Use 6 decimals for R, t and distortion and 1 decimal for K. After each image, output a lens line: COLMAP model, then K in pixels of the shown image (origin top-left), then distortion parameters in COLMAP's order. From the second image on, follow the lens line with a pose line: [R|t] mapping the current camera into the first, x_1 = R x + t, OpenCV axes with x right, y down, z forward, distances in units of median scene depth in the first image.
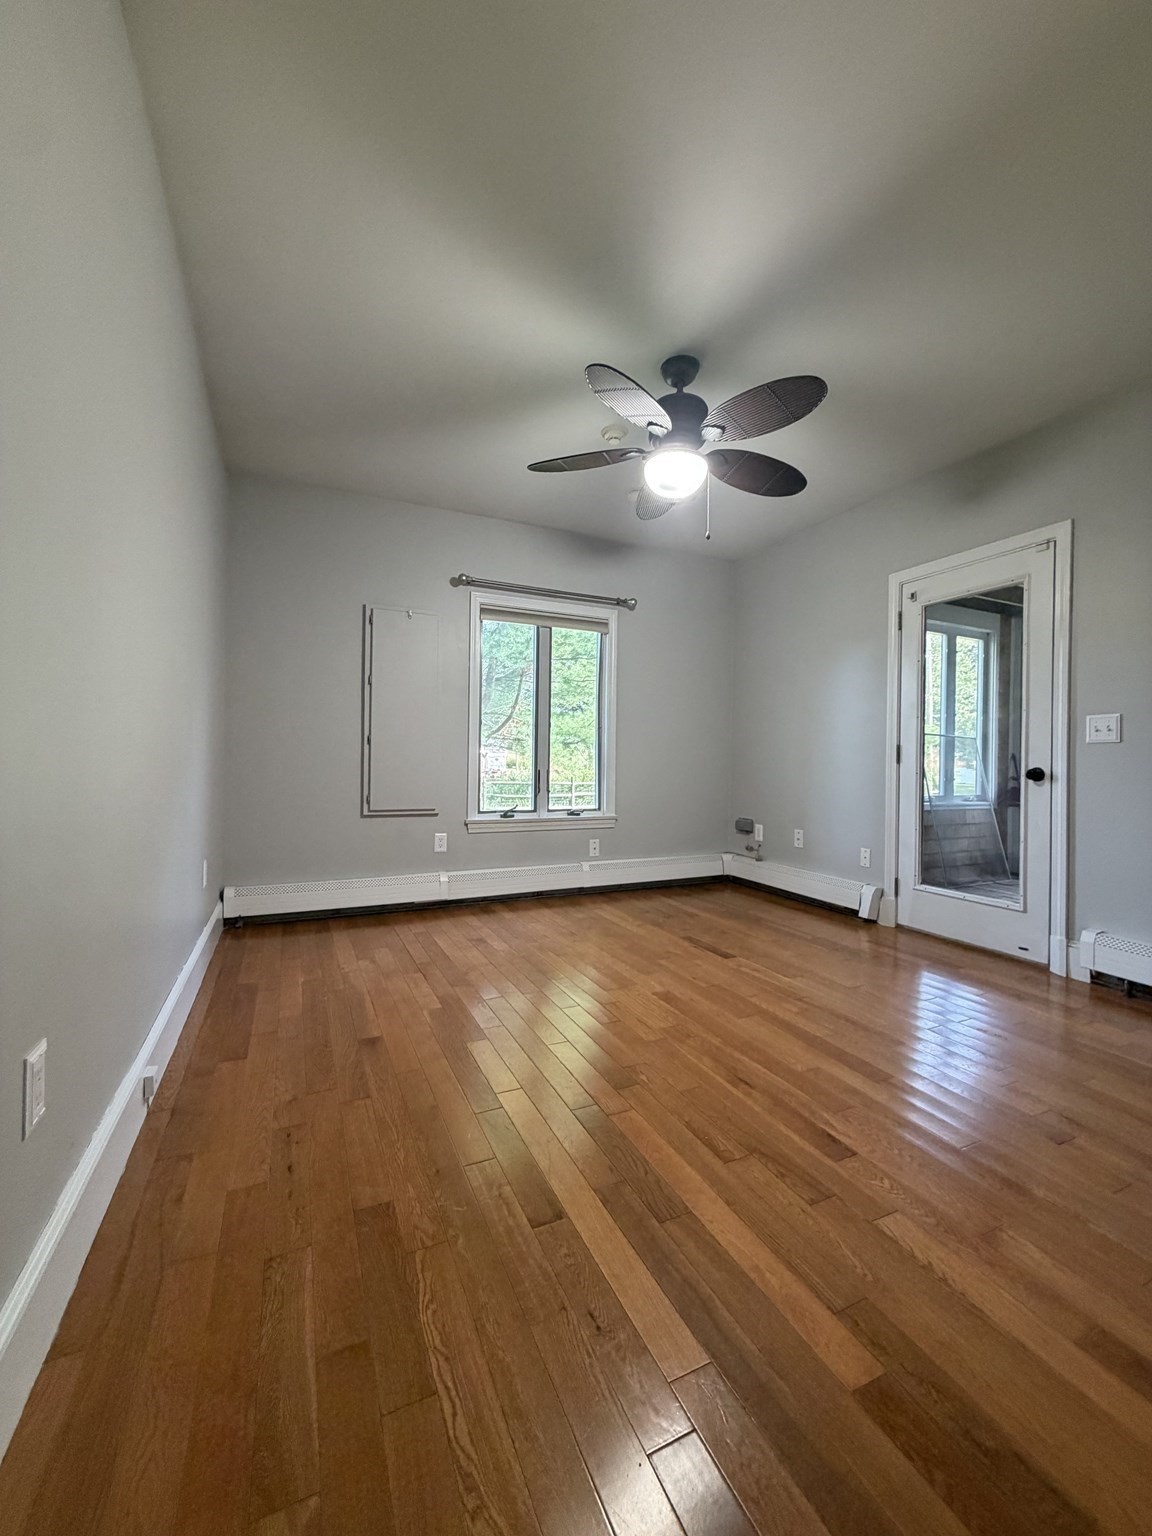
lens RADIAL K [[611.7, 0, 576.0], [0, 611.7, 768.0], [0, 0, 1]] dist [0.004398, 0.000349]
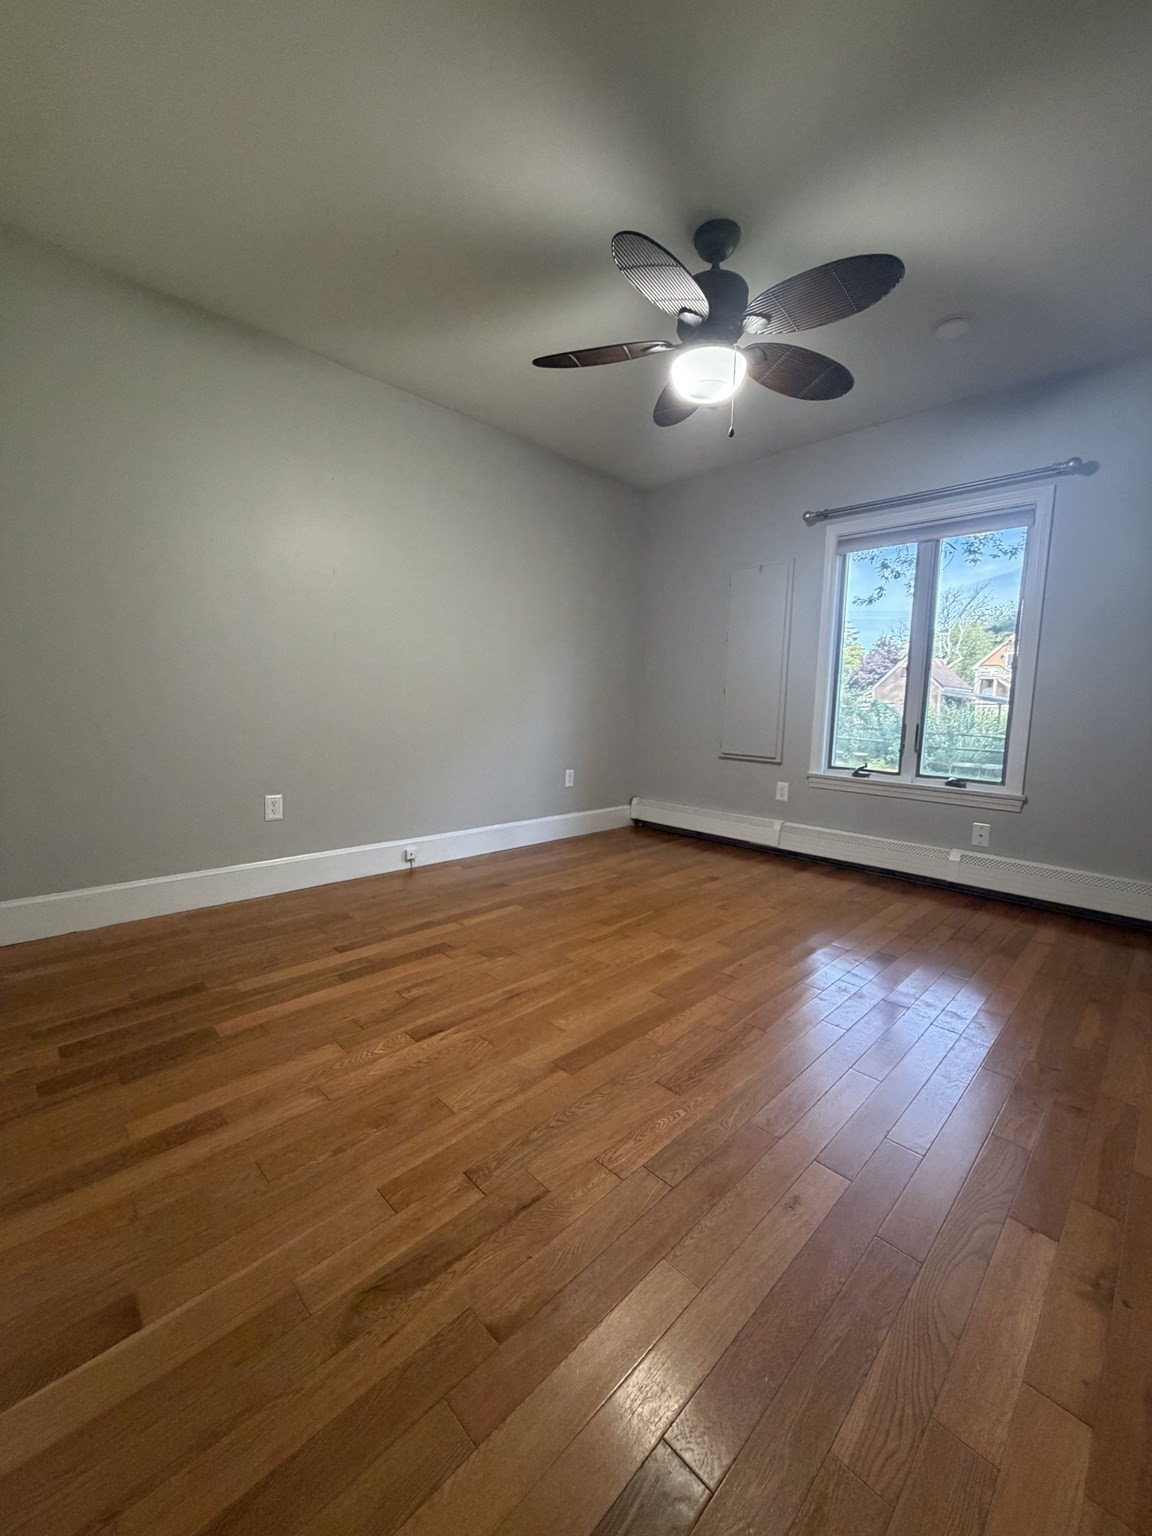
lens RADIAL K [[611.7, 0, 576.0], [0, 611.7, 768.0], [0, 0, 1]] dist [0.004398, 0.000349]
pose [[0.339103, 0.102102, -0.935192, 0.605119], [-0.029880, 0.994760, 0.097771, -0.005832], [0.940275, -0.005211, 0.340377, 0.336205]]
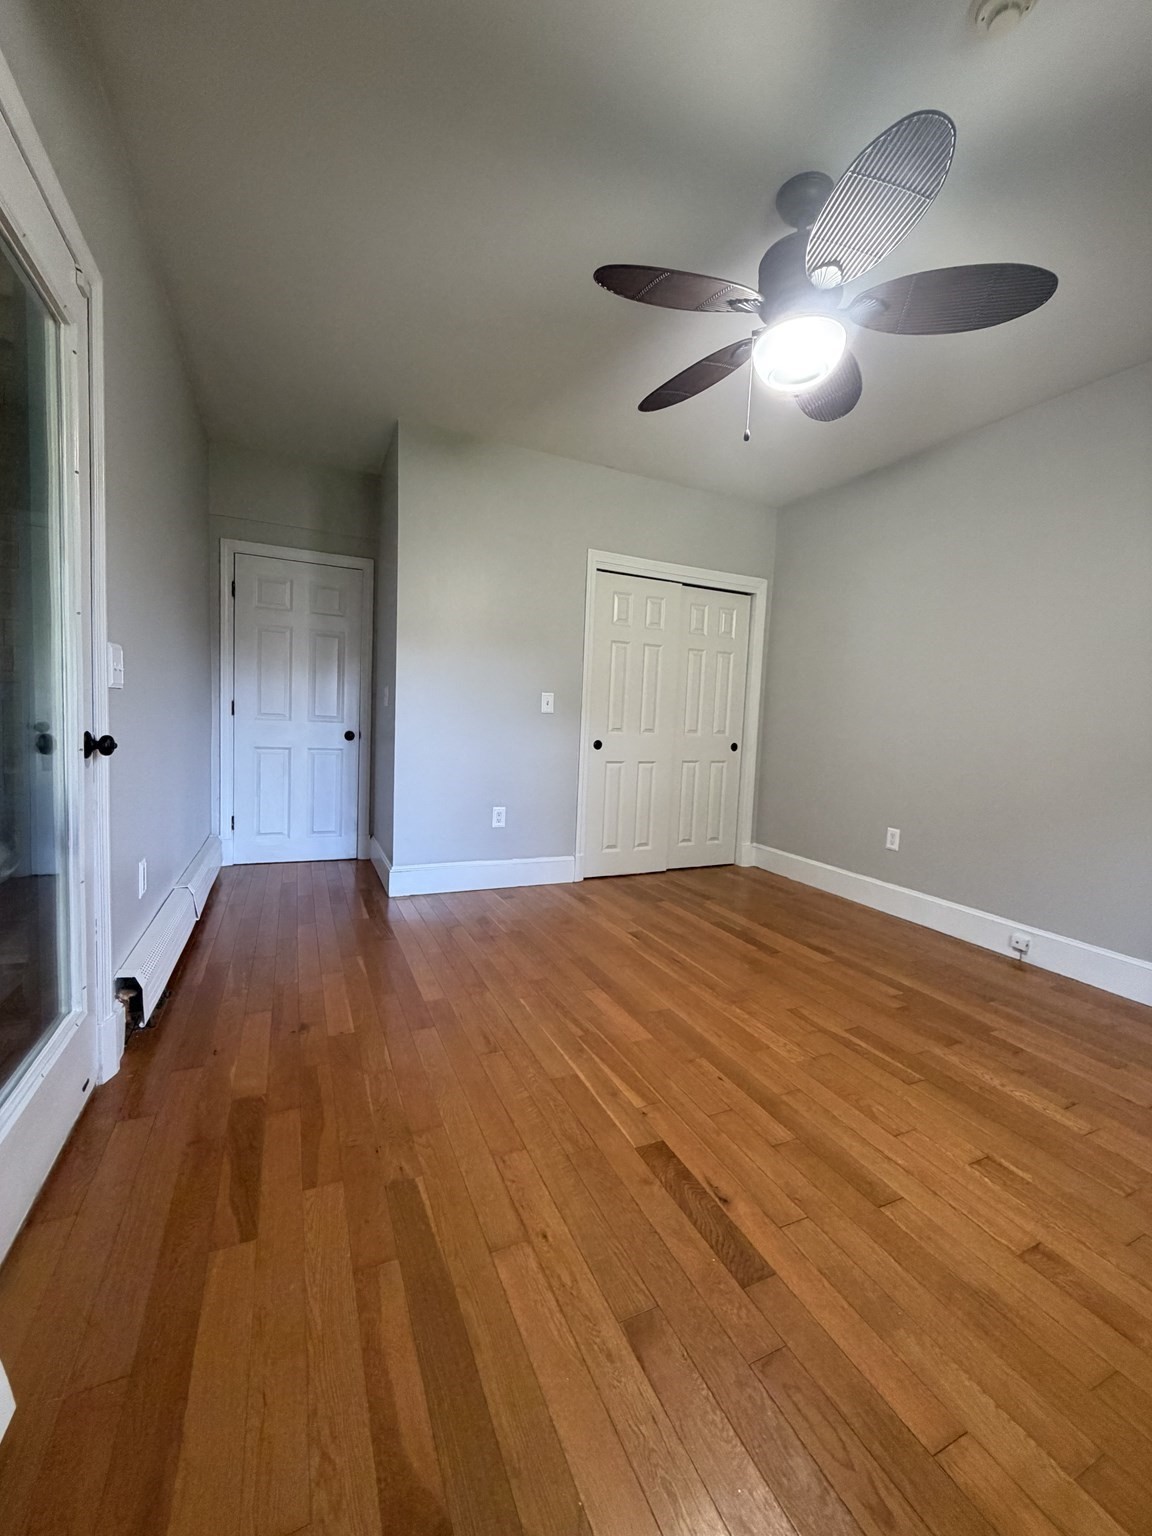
lens RADIAL K [[611.7, 0, 576.0], [0, 611.7, 768.0], [0, 0, 1]] dist [0.004398, 0.000349]
pose [[-0.998073, -0.062058, 0.000153, 0.248208], [-0.061825, 0.994538, 0.084097, -0.021001], [-0.005371, 0.083926, -0.996458, 1.106744]]
